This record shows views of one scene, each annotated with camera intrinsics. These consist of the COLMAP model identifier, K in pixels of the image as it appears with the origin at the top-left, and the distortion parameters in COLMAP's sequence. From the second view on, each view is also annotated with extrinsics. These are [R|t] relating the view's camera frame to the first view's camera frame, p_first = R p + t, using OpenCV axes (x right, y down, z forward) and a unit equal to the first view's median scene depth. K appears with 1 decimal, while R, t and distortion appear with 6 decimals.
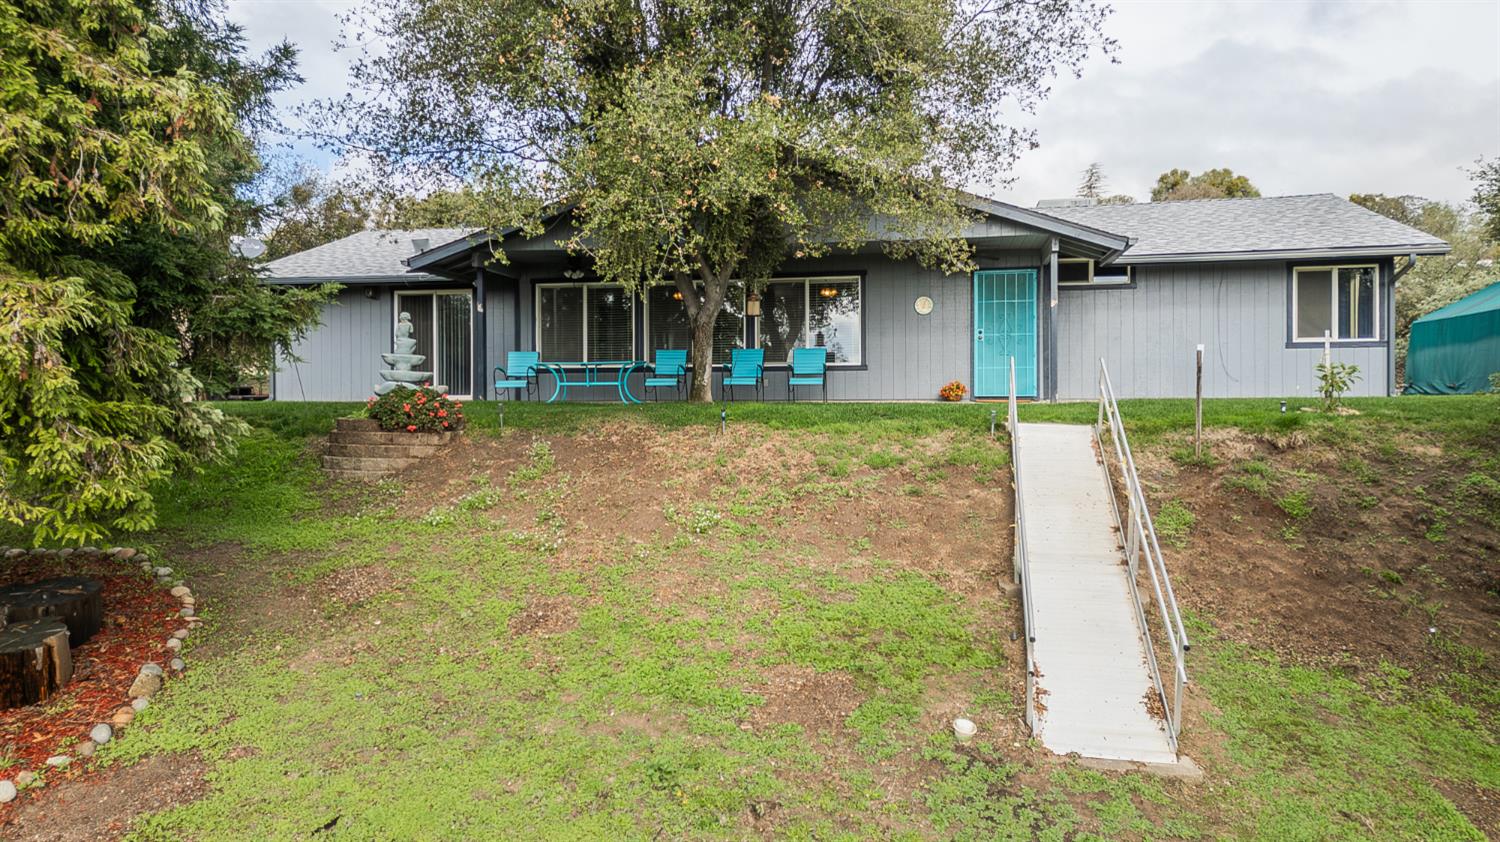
lens RADIAL K [[1049.9, 0, 747.3], [0, 1049.9, 402.8], [0, 0, 1]] dist [0.085213, -0.052872]
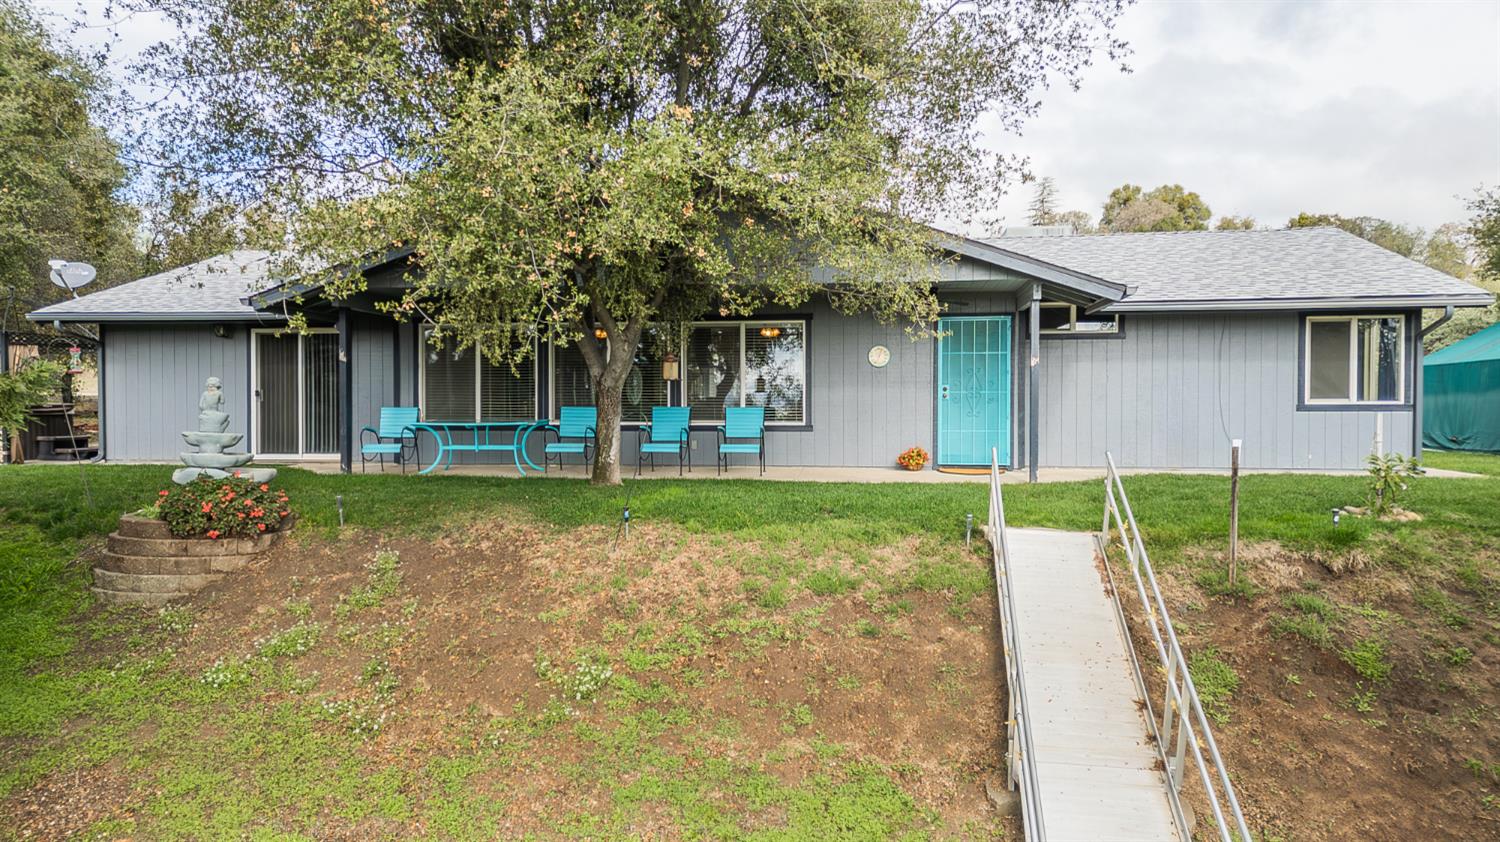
lens RADIAL K [[1037.2, 0, 748.6], [0, 1037.2, 422.7], [0, 0, 1]] dist [0.074059, -0.040262]
pose [[0.998880, 0.003263, 0.047206, 0.034665], [-0.004035, 0.999859, 0.016272, -0.077577], [-0.047146, -0.016445, 0.998753, 0.251922]]
